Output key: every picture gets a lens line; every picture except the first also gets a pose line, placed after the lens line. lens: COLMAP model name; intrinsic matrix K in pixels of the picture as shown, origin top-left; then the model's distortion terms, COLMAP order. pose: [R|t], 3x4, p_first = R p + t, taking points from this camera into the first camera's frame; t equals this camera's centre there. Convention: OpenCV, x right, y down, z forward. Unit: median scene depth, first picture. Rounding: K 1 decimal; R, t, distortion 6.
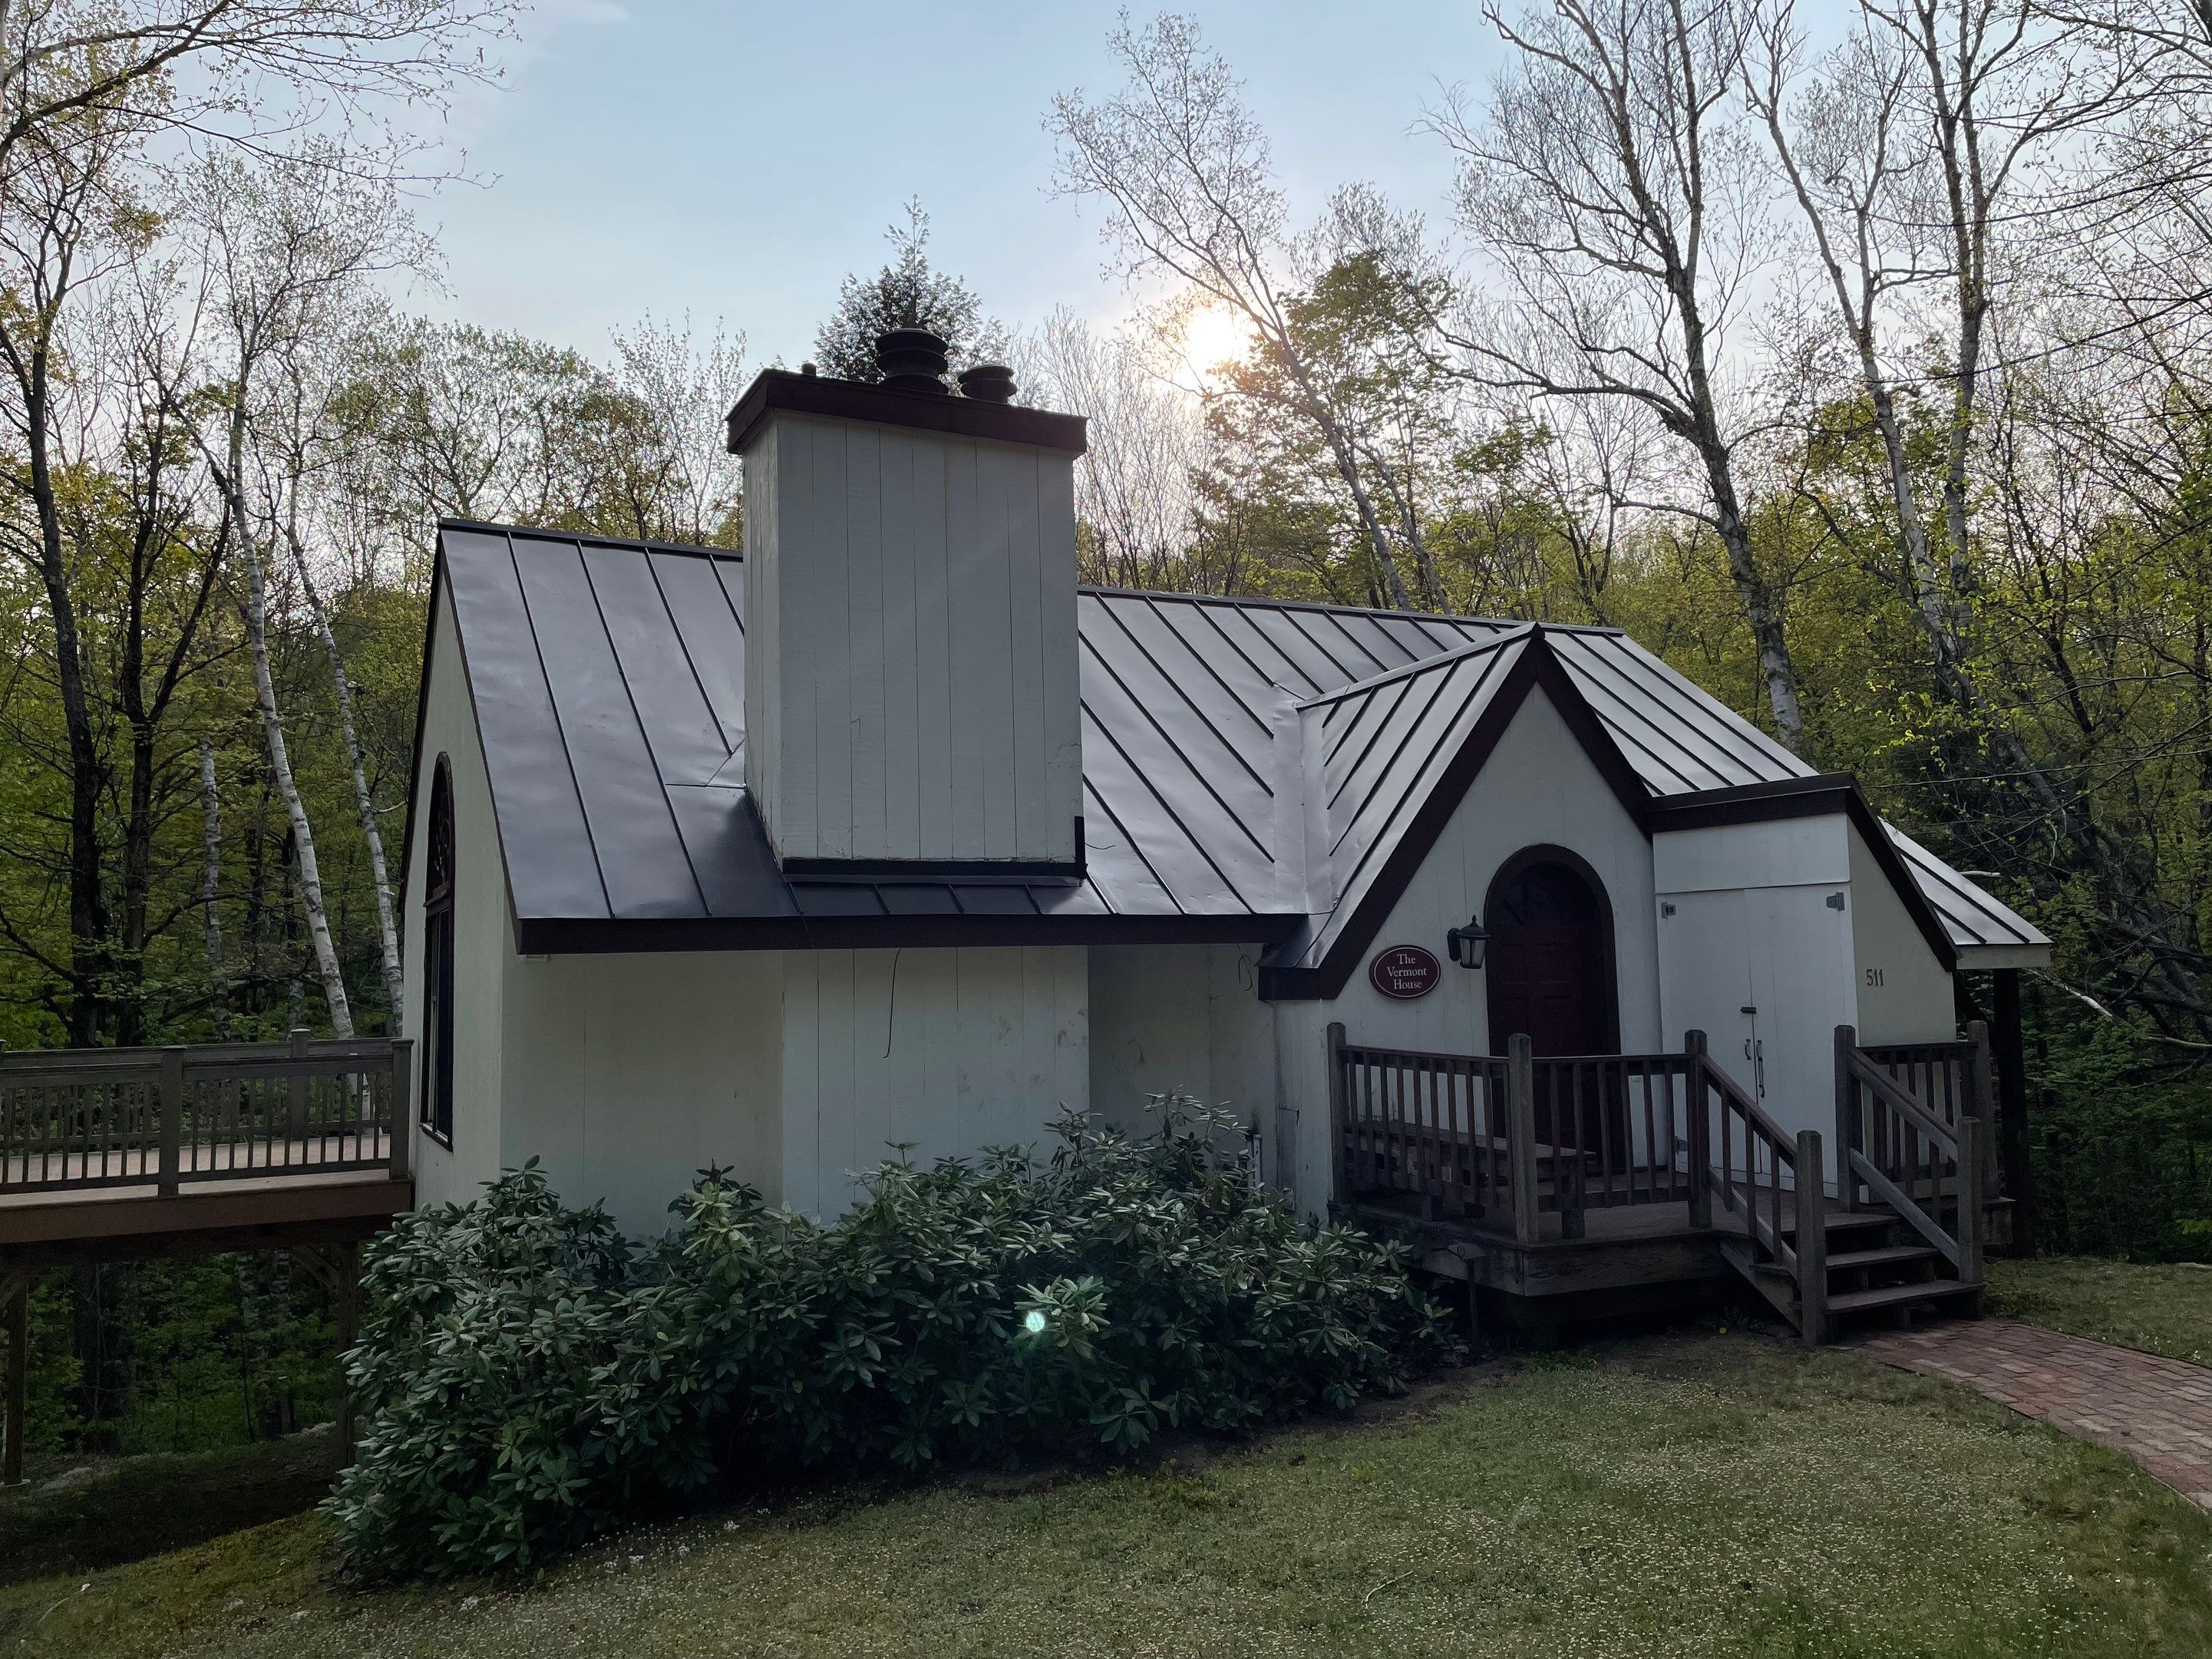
lens RADIAL K [[1646.4, 0, 1089.6], [0, 1646.4, 833.6], [0, 0, 1]] dist [0.004709, 0.000956]
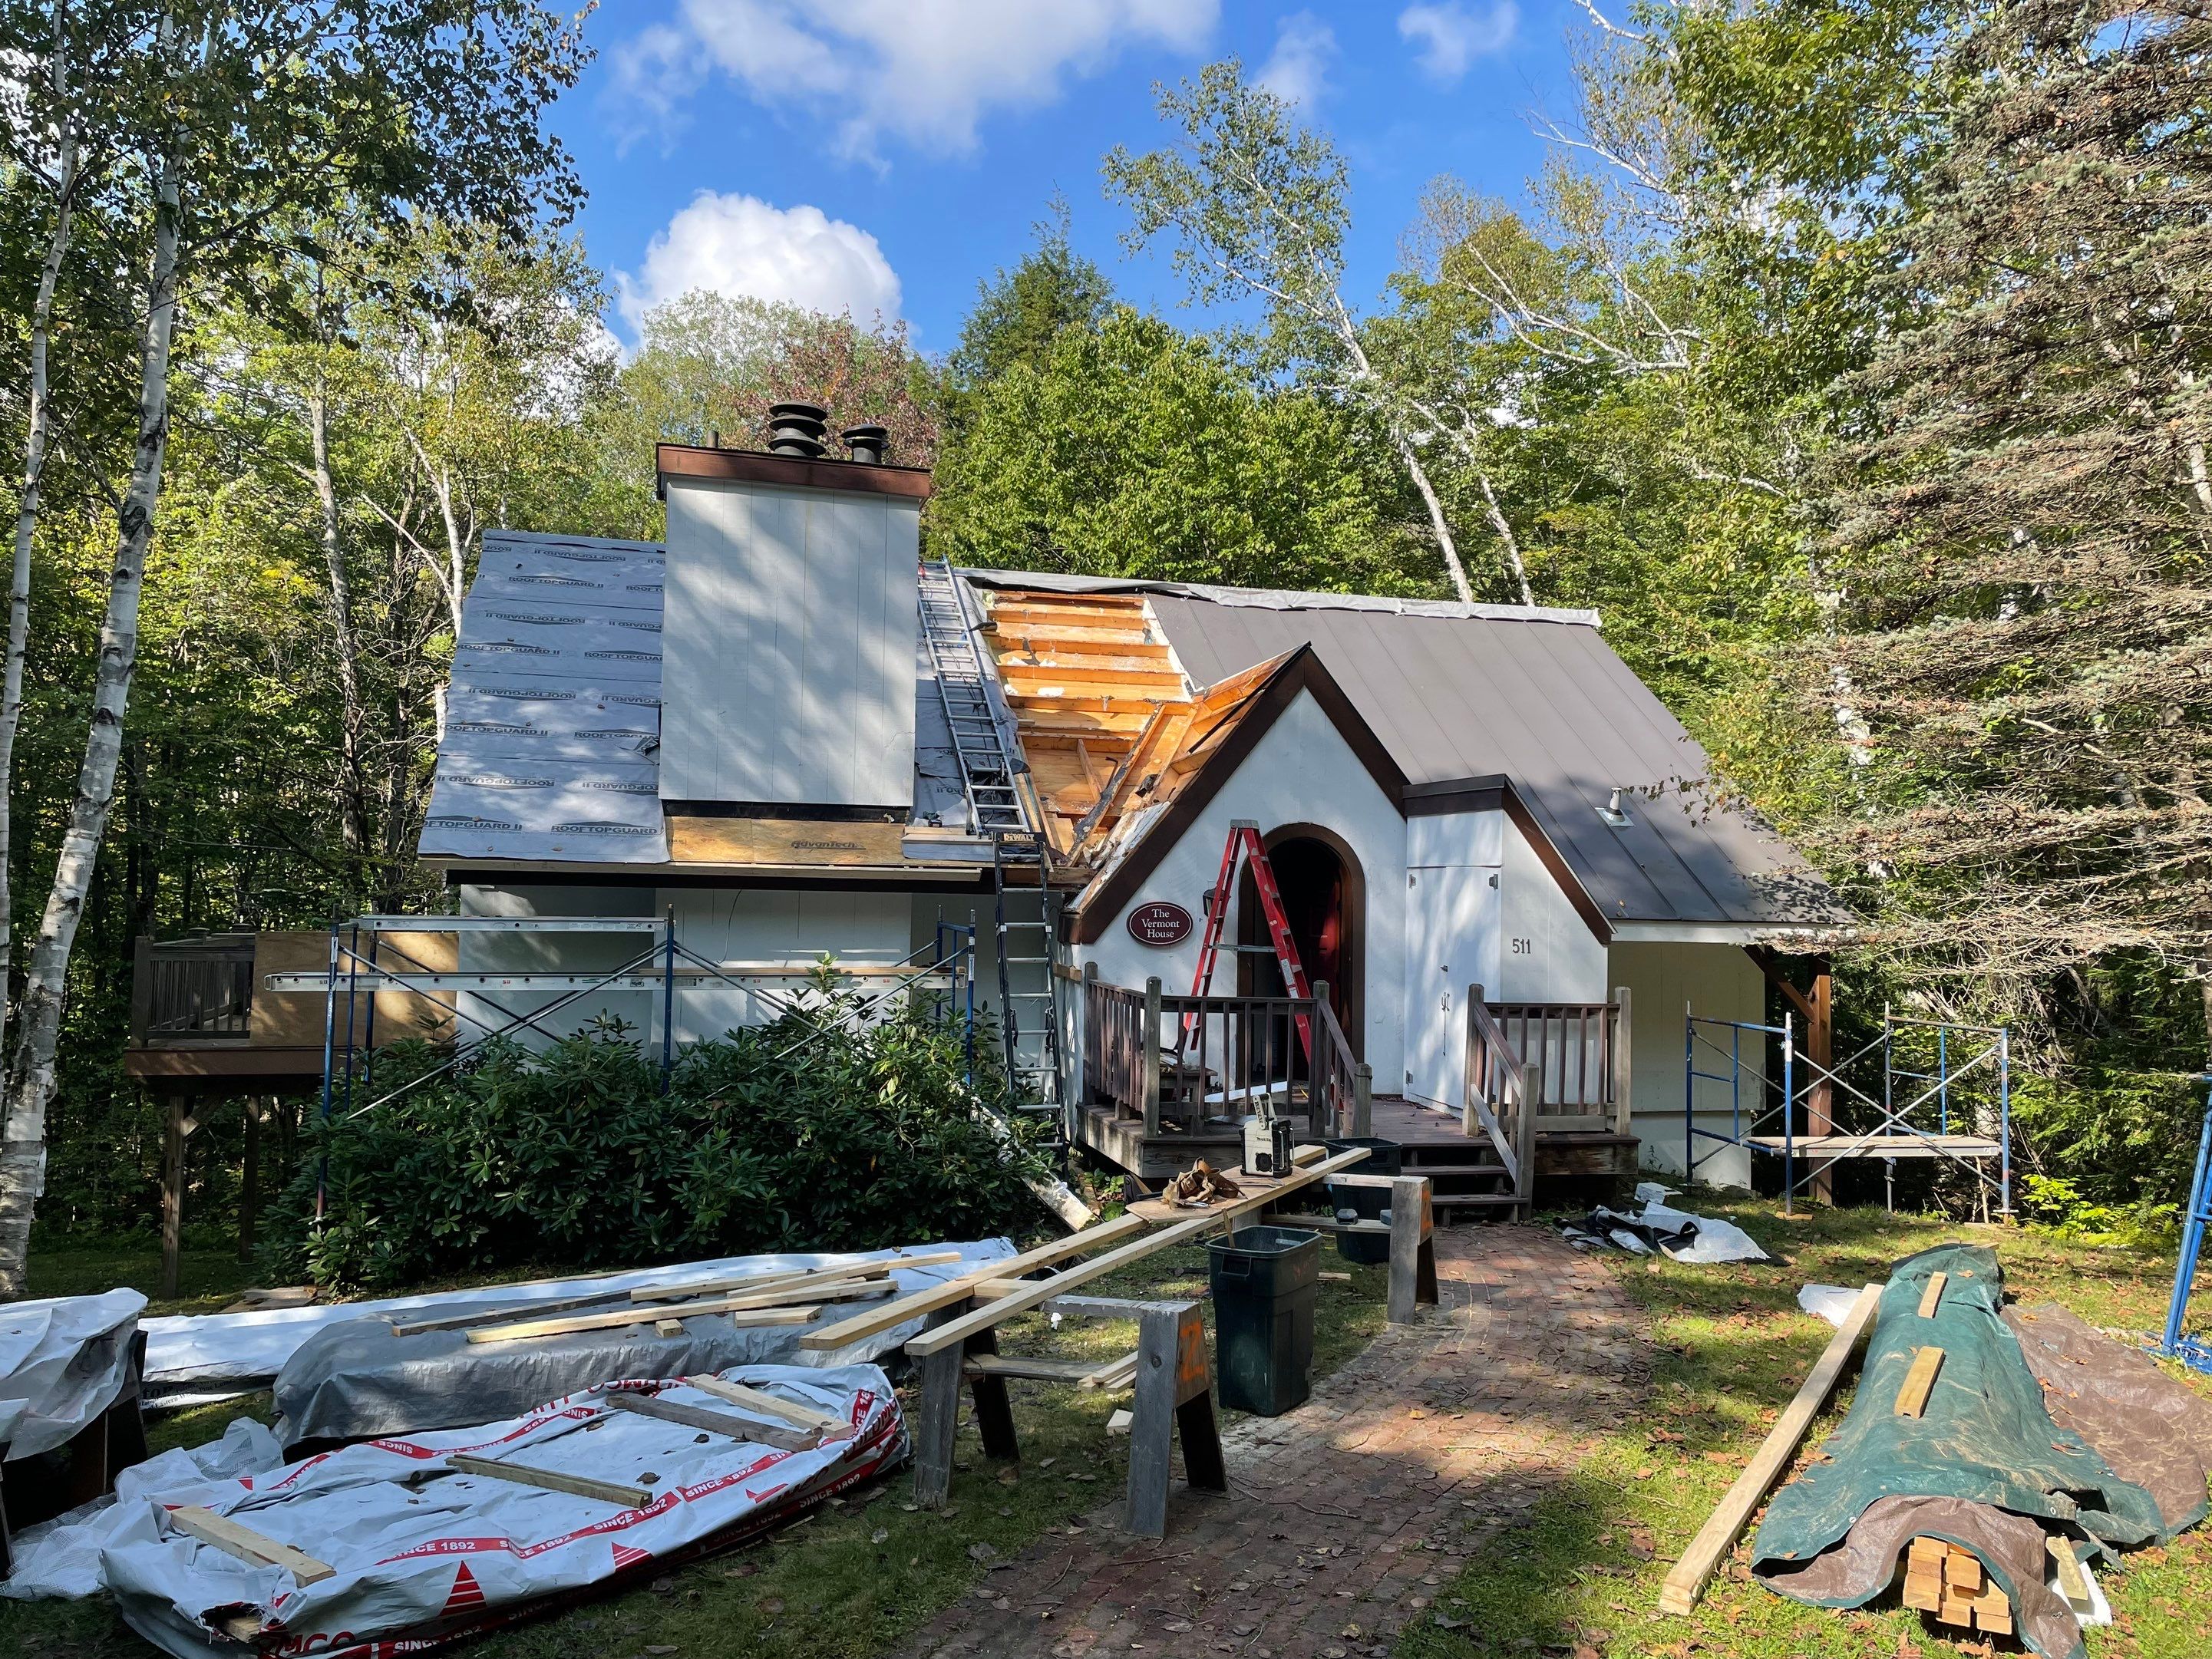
lens RADIAL K [[1629.7, 0, 1106.0], [0, 1629.7, 829.5], [0, 0, 1]] dist [-0.000322, 0.000825]
pose [[0.983151, 0.033664, -0.179671, 0.365259], [-0.026655, 0.998792, 0.041287, -0.035144], [0.180843, -0.035803, 0.982860, -0.199286]]
